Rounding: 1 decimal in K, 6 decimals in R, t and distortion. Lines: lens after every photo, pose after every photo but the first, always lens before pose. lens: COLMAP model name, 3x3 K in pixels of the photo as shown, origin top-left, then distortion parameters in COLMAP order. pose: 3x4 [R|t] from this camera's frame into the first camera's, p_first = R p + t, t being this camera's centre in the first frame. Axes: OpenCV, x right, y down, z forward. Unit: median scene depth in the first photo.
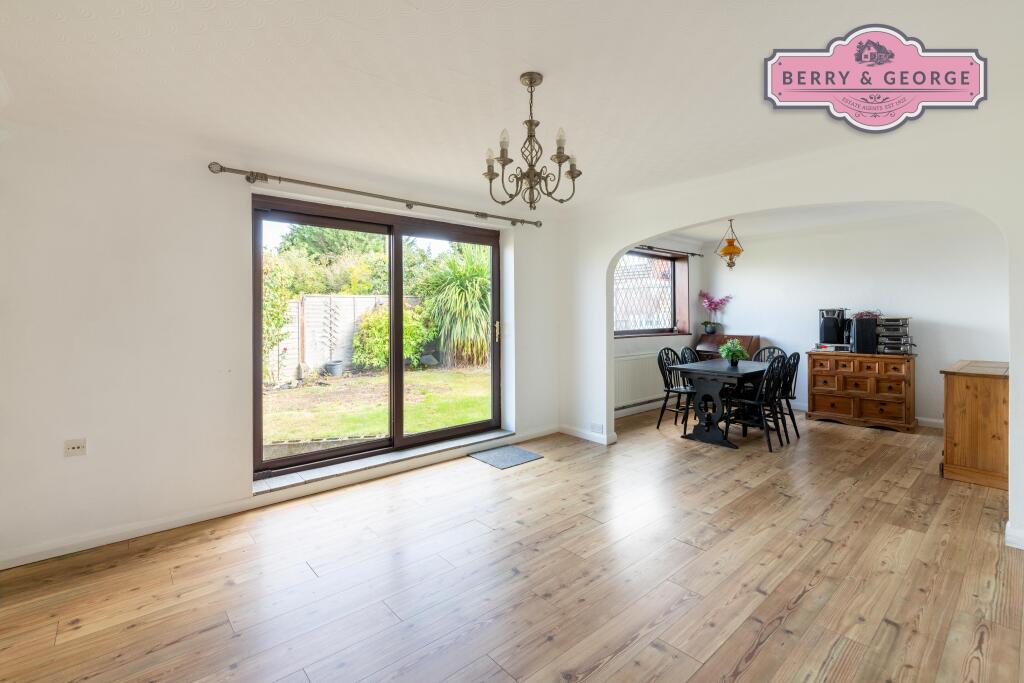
lens RADIAL K [[462.6, 0, 512.6], [0, 462.6, 314.9], [0, 0, 1]] dist [-0.002785, -0.000321]
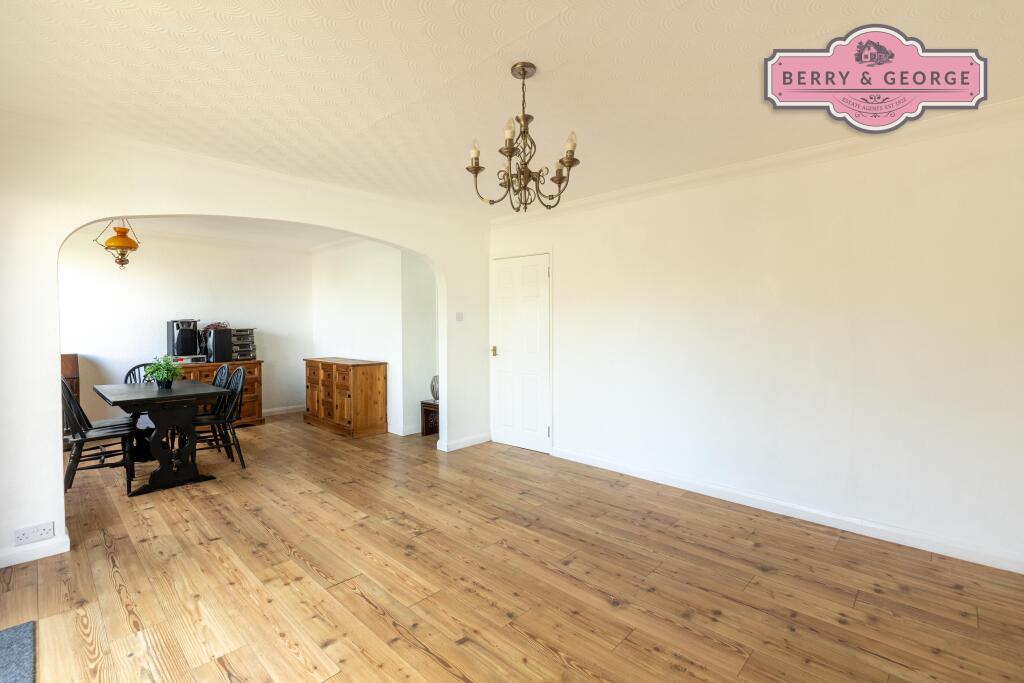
lens RADIAL K [[462.6, 0, 497.6], [0, 462.6, 324.8], [0, 0, 1]] dist [-0.002785, -0.000321]
pose [[-0.071236, 0.001585, 0.997458, -0.619100], [0.006727, 0.999977, -0.001109, 0.004780], [-0.997437, 0.006630, -0.071245, 0.769905]]
